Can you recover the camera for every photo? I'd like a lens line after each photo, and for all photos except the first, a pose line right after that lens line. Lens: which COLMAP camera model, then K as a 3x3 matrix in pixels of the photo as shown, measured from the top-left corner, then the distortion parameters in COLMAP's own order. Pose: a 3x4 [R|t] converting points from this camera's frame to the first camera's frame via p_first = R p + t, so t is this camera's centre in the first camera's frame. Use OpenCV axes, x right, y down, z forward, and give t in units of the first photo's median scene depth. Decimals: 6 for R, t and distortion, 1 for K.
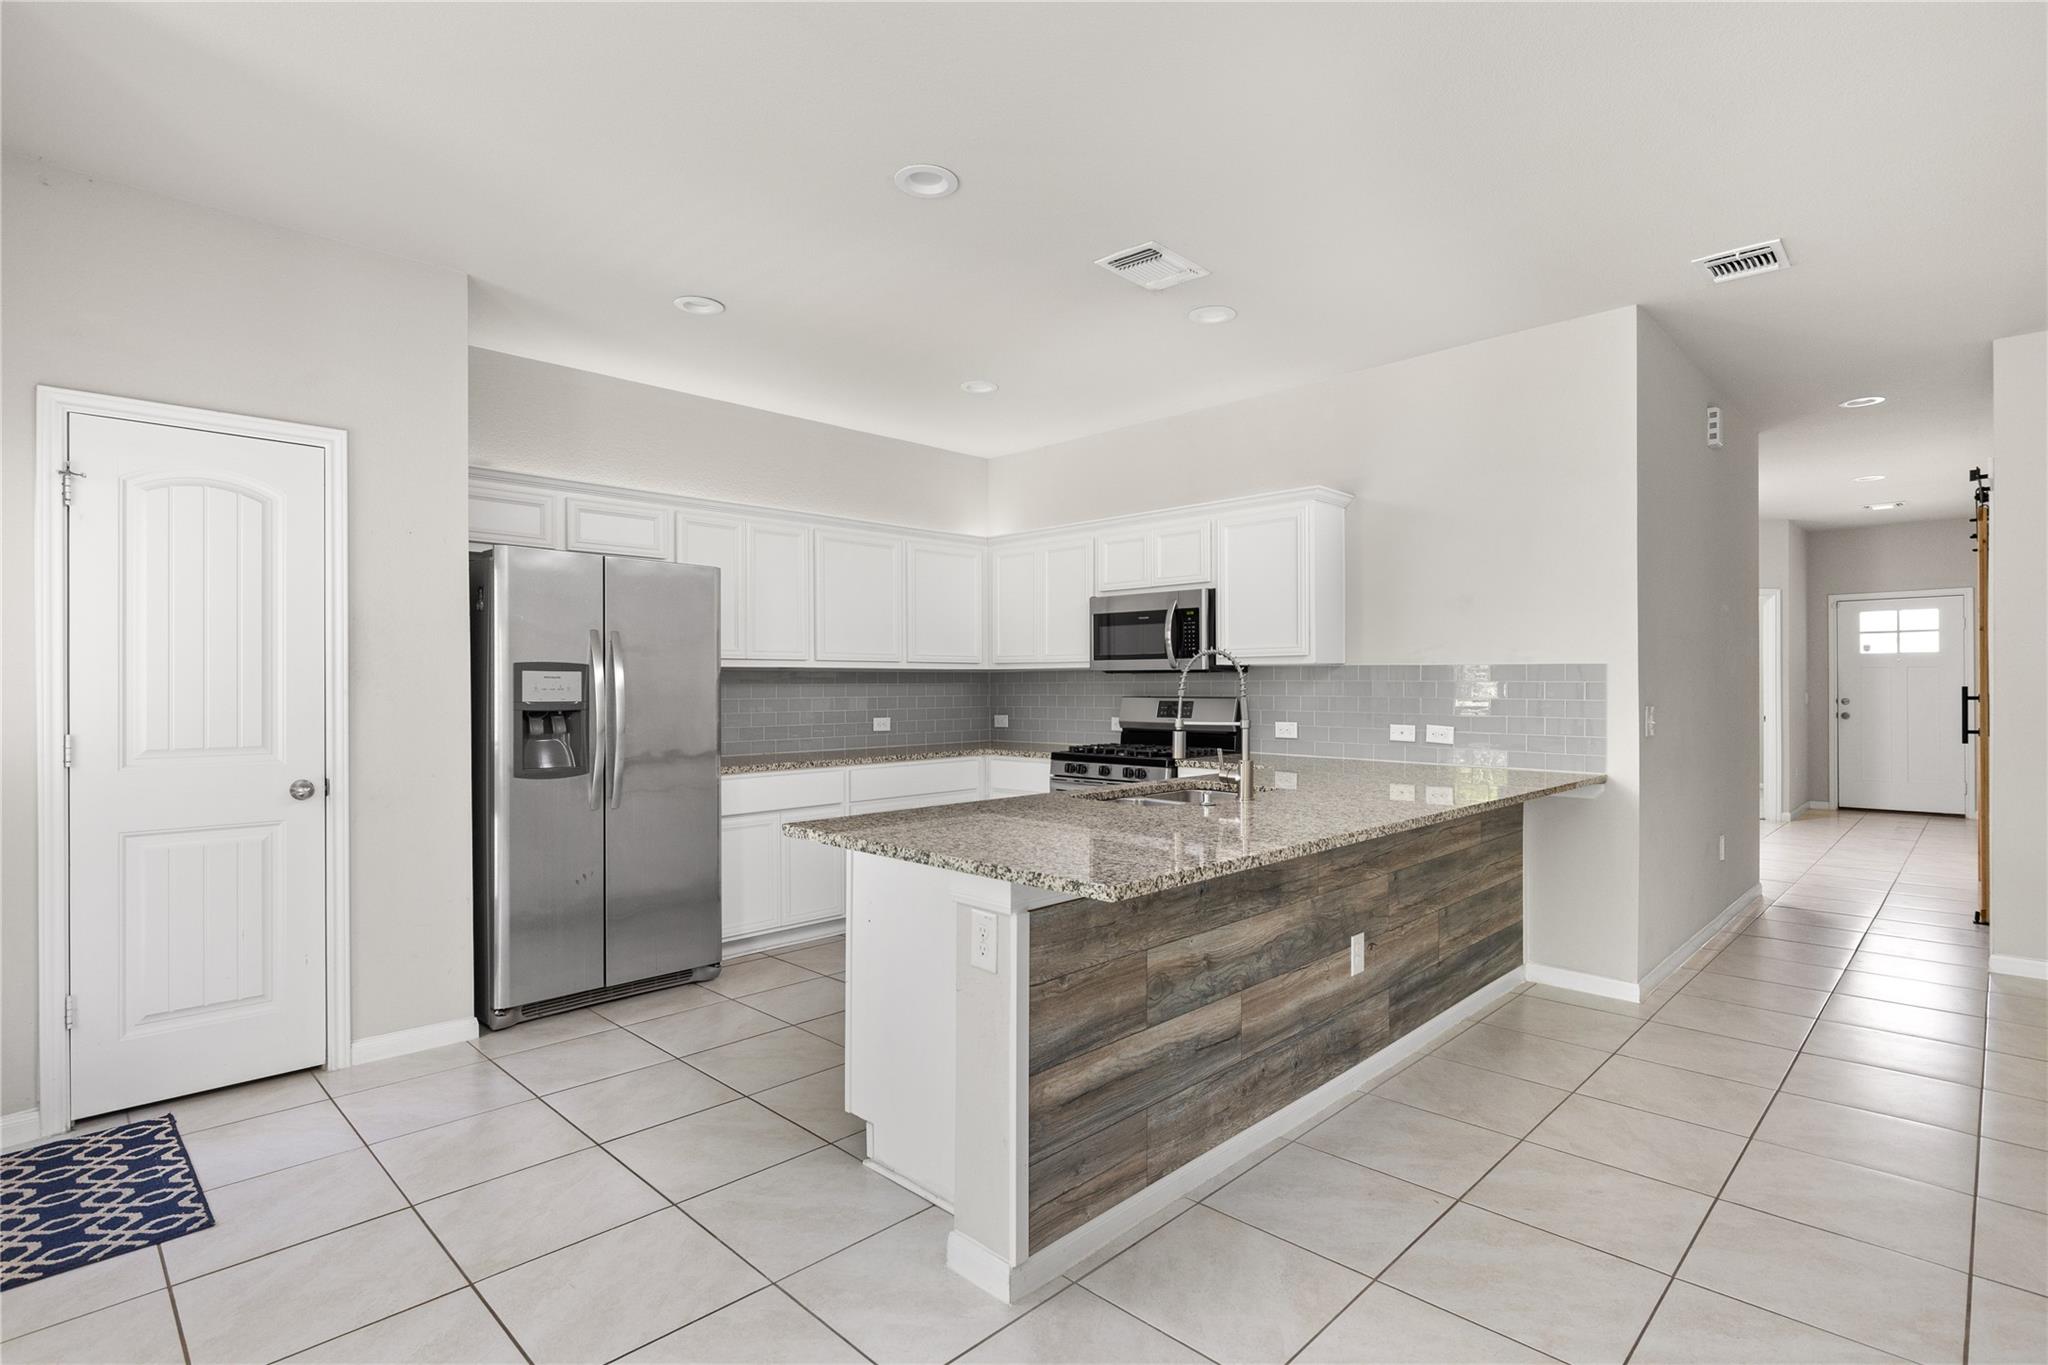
lens RADIAL K [[990.4, 0, 1014.8], [0, 990.4, 686.9], [0, 0, 1]] dist [-0.004915, -0.000473]
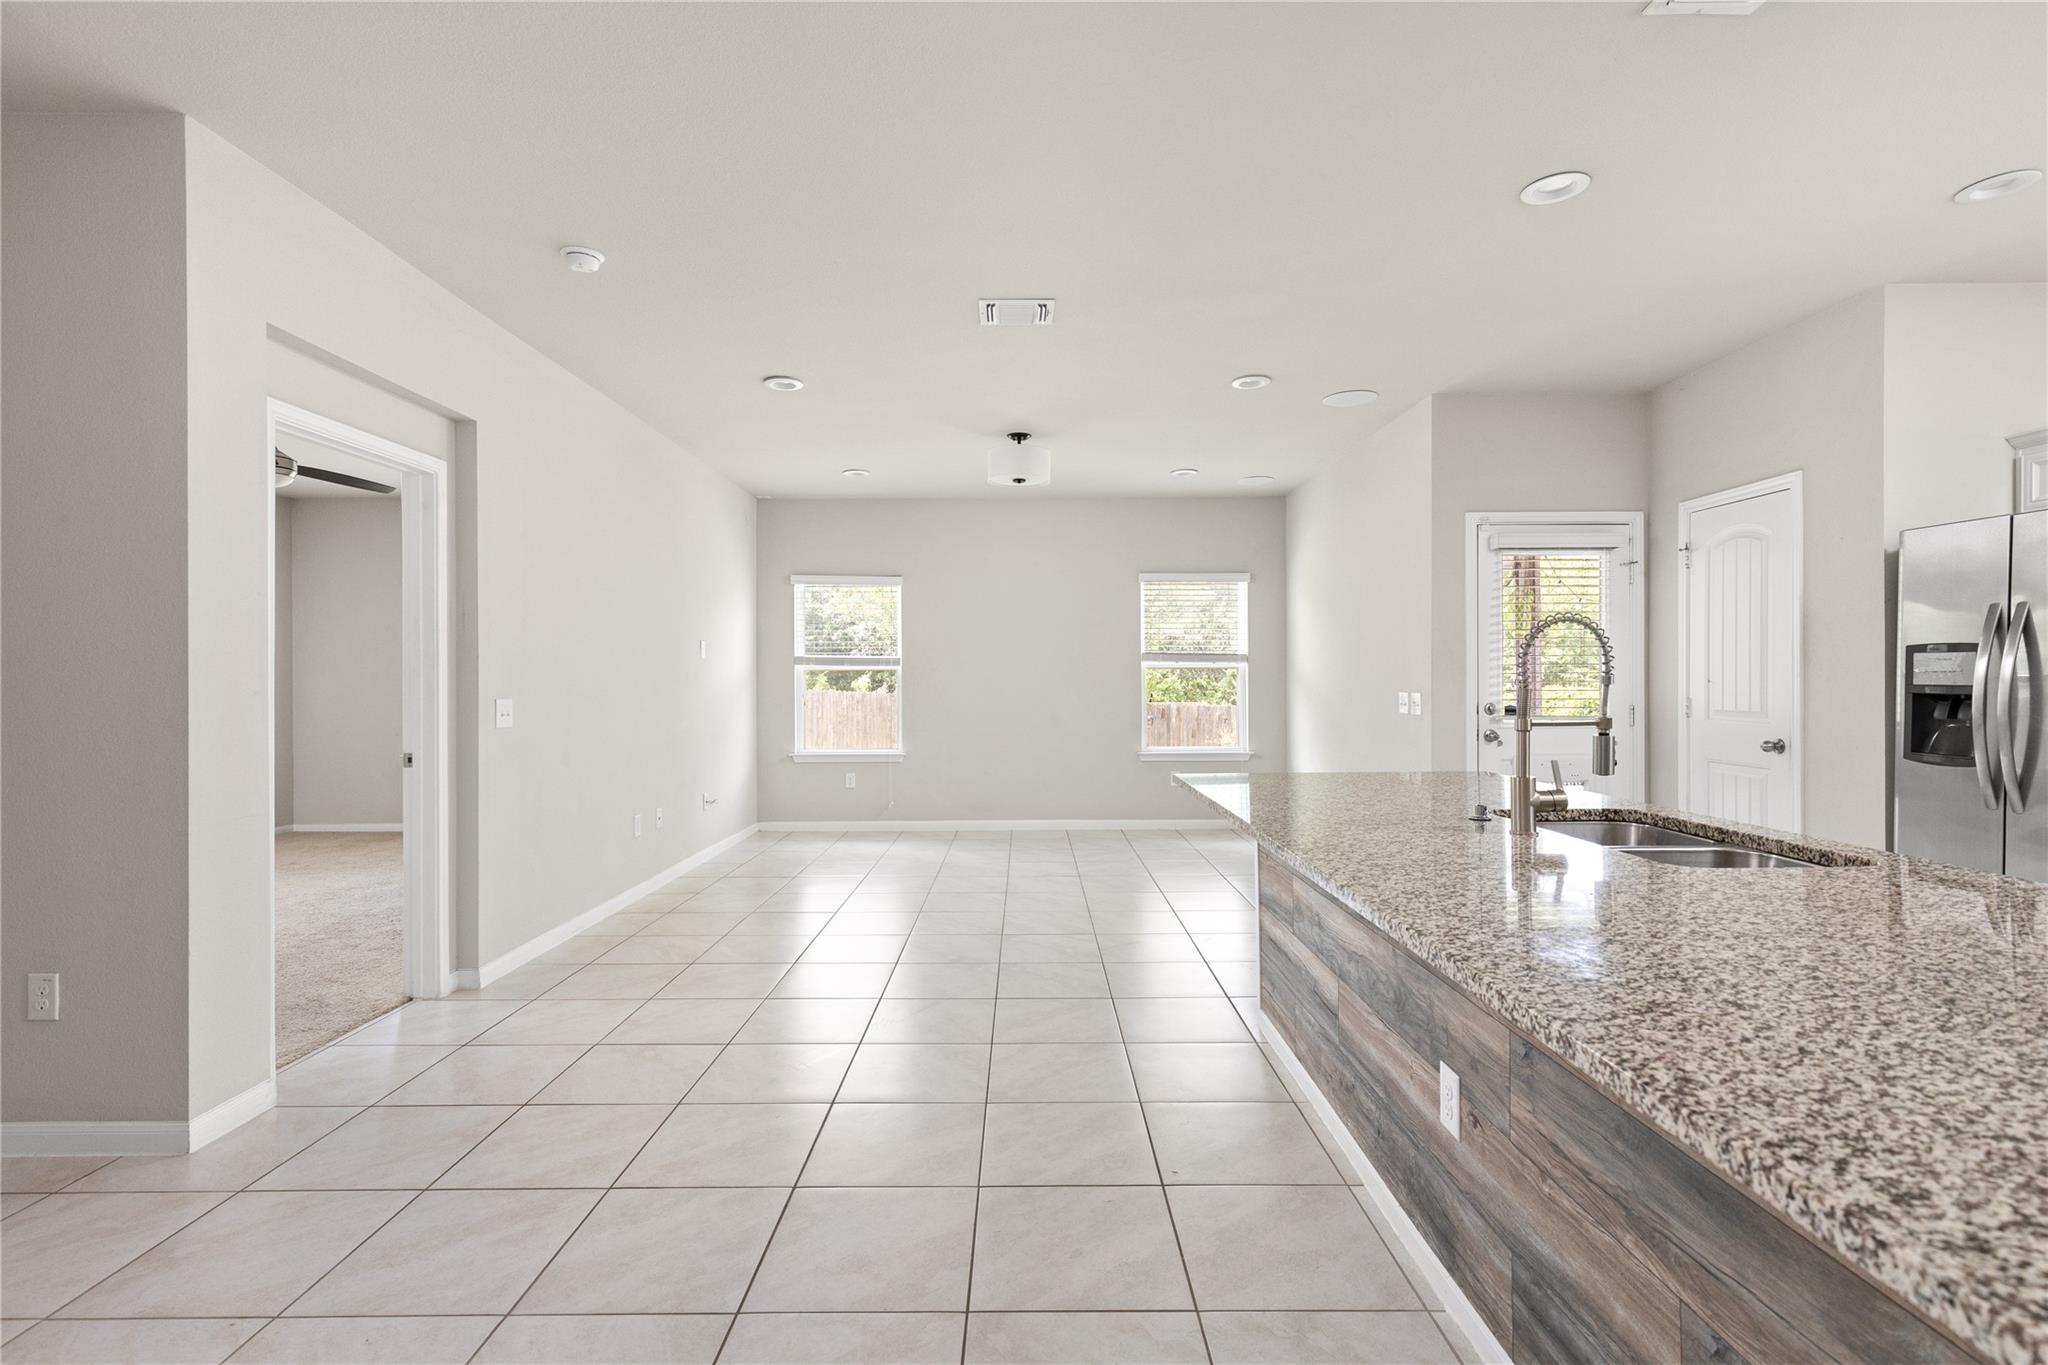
lens RADIAL K [[925.8, 0, 1026.4], [0, 925.8, 679.4], [0, 0, 1]] dist [0.006252, 0.001046]
pose [[-0.705885, 0.007529, -0.708287, 1.001671], [0.007930, 0.999965, 0.002727, 0.000809], [0.708282, -0.003692, -0.705919, 1.288056]]
